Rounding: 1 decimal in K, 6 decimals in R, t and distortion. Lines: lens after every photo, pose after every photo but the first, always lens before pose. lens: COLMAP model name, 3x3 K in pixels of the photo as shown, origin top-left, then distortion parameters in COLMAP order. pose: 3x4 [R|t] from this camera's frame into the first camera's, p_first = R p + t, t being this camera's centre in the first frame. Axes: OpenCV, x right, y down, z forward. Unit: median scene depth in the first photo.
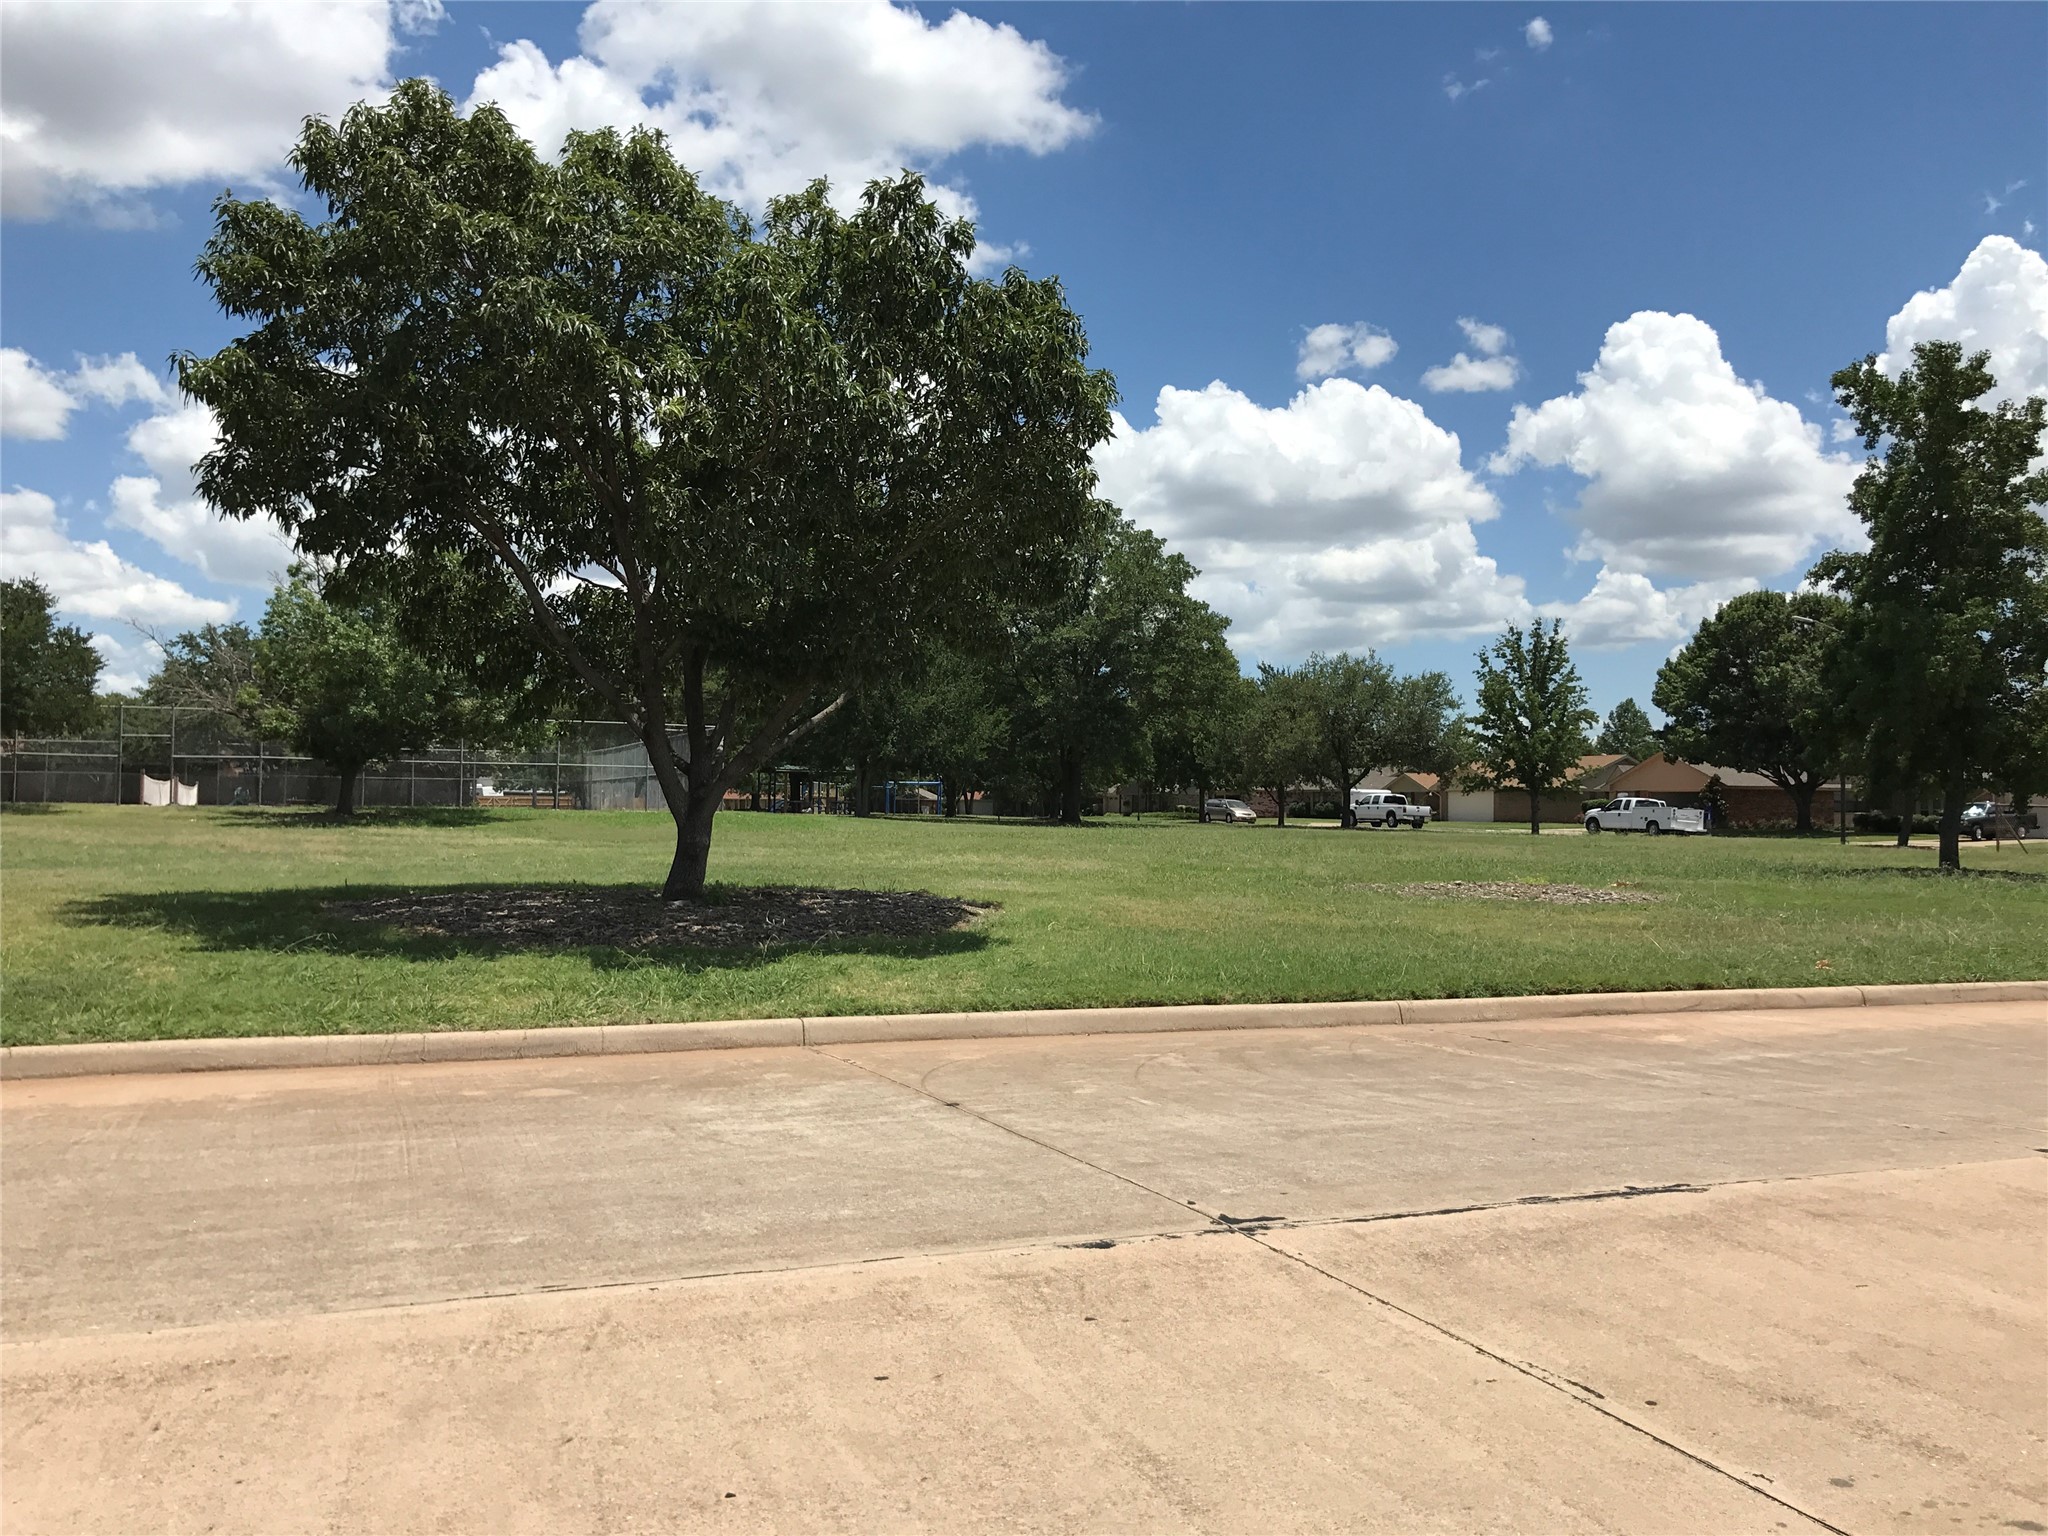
lens RADIAL K [[1729.8, 0, 1024.0], [0, 1729.8, 768.0], [0, 0, 1]] dist [0.057649, -0.088072]
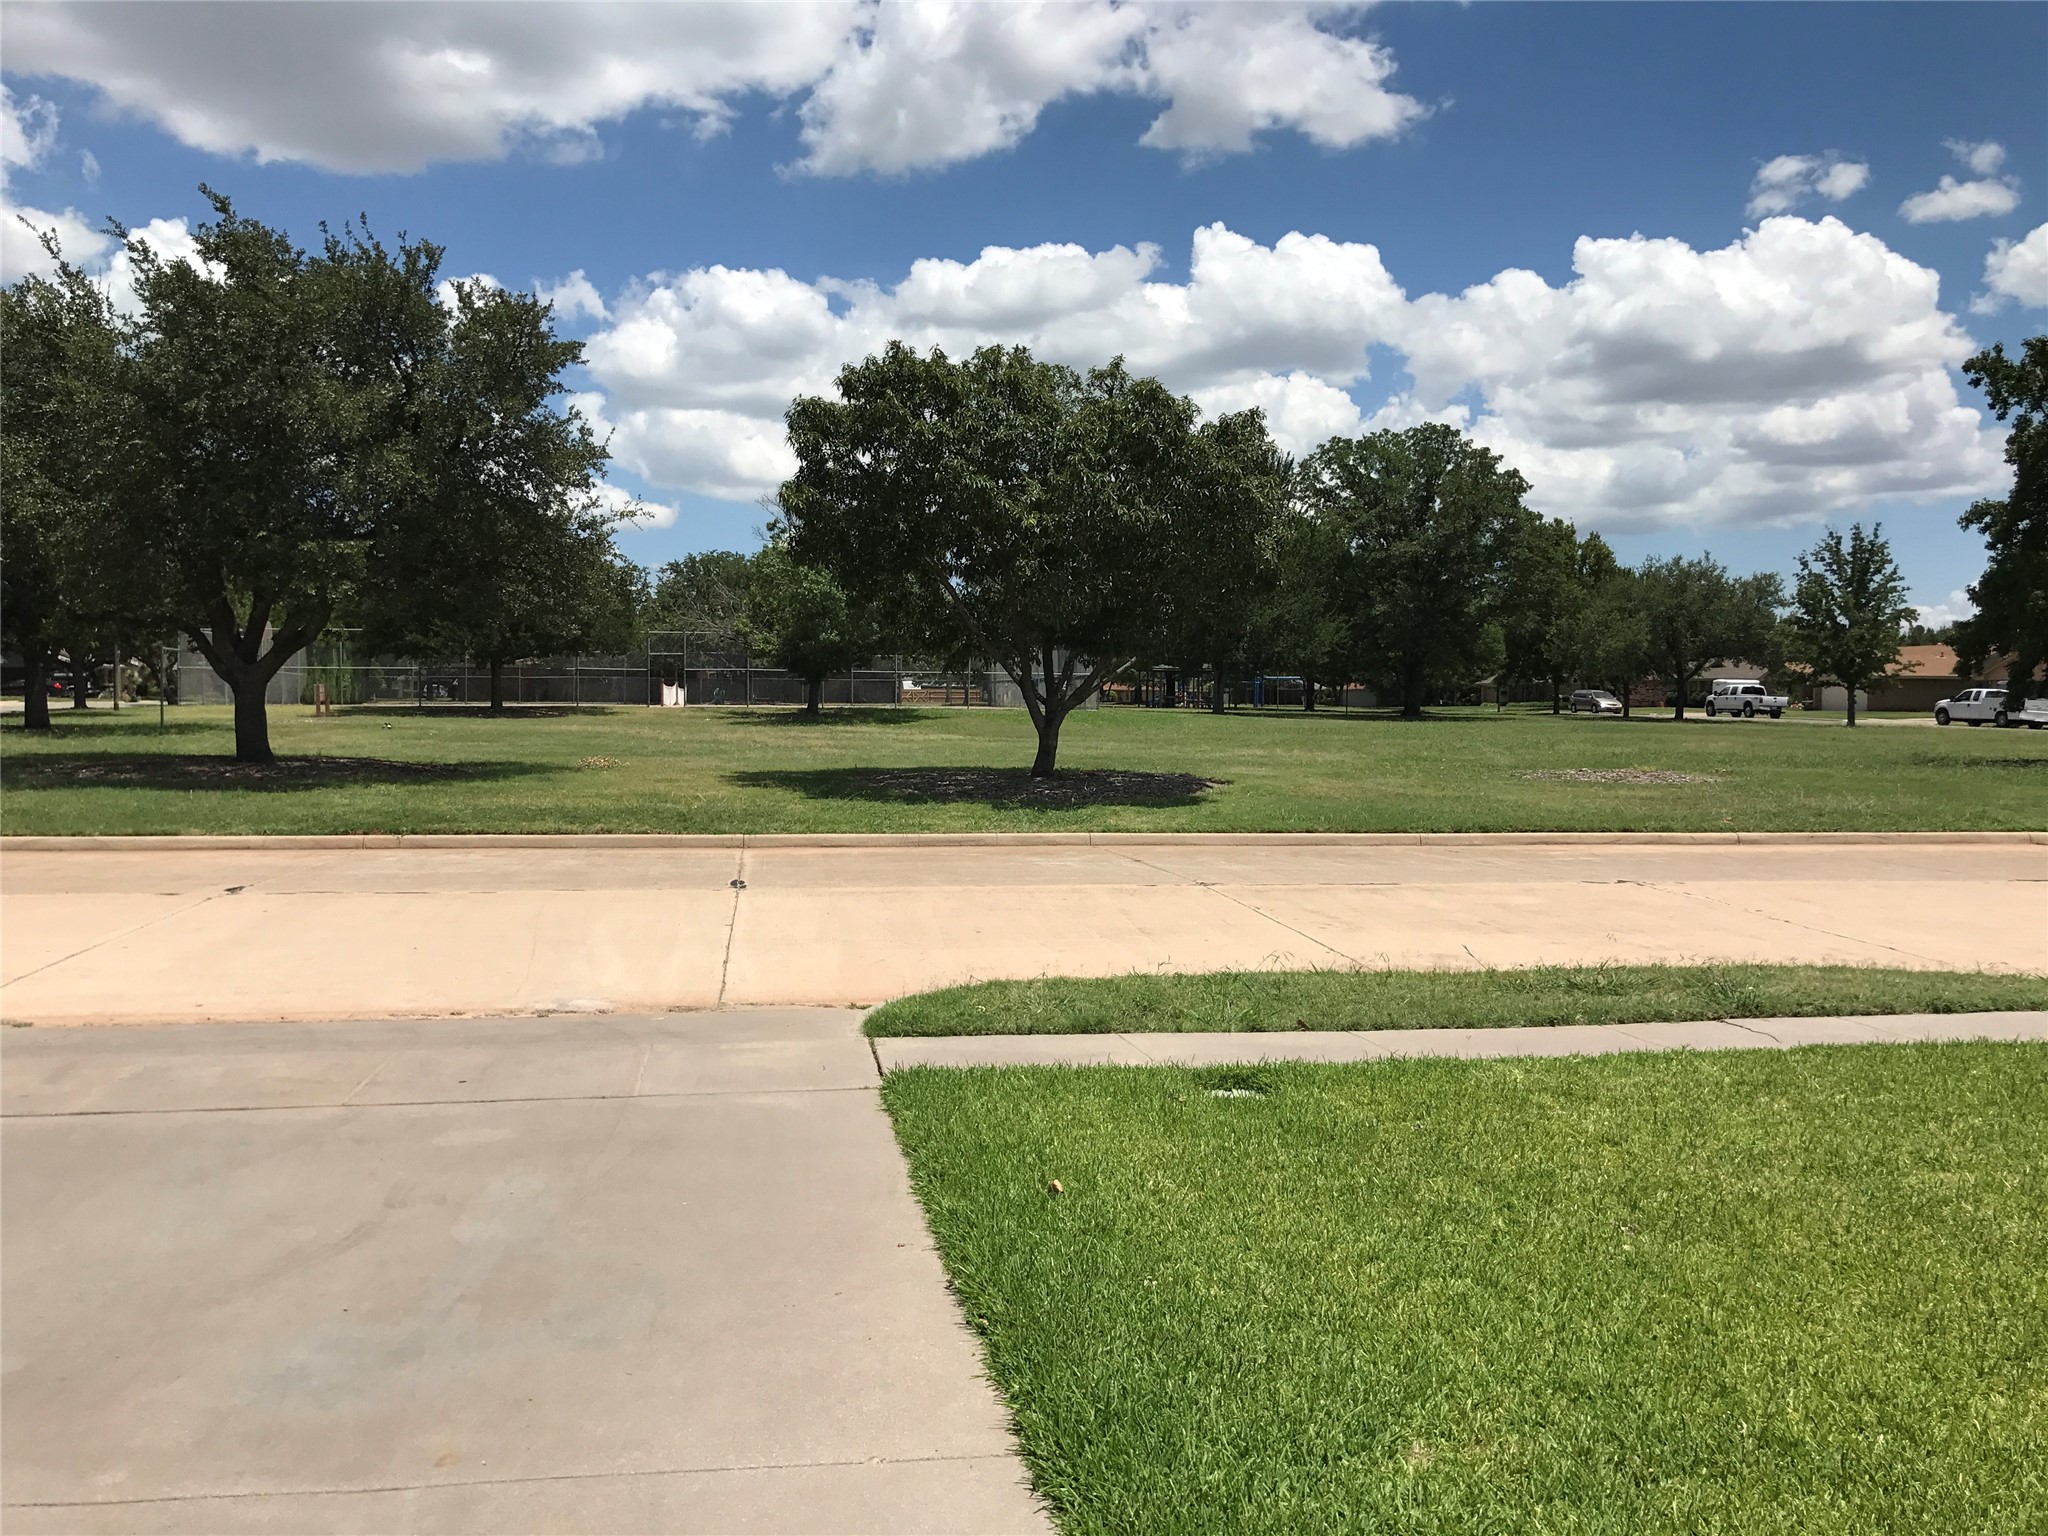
lens RADIAL K [[1664.1, 0, 1022.8], [0, 1664.1, 755.3], [0, 0, 1]] dist [0.097670, -0.163514]
pose [[0.973997, 0.002897, -0.226544, 0.151430], [0.010252, 0.998330, 0.056843, -0.038202], [0.226331, -0.057688, 0.972341, -0.587614]]
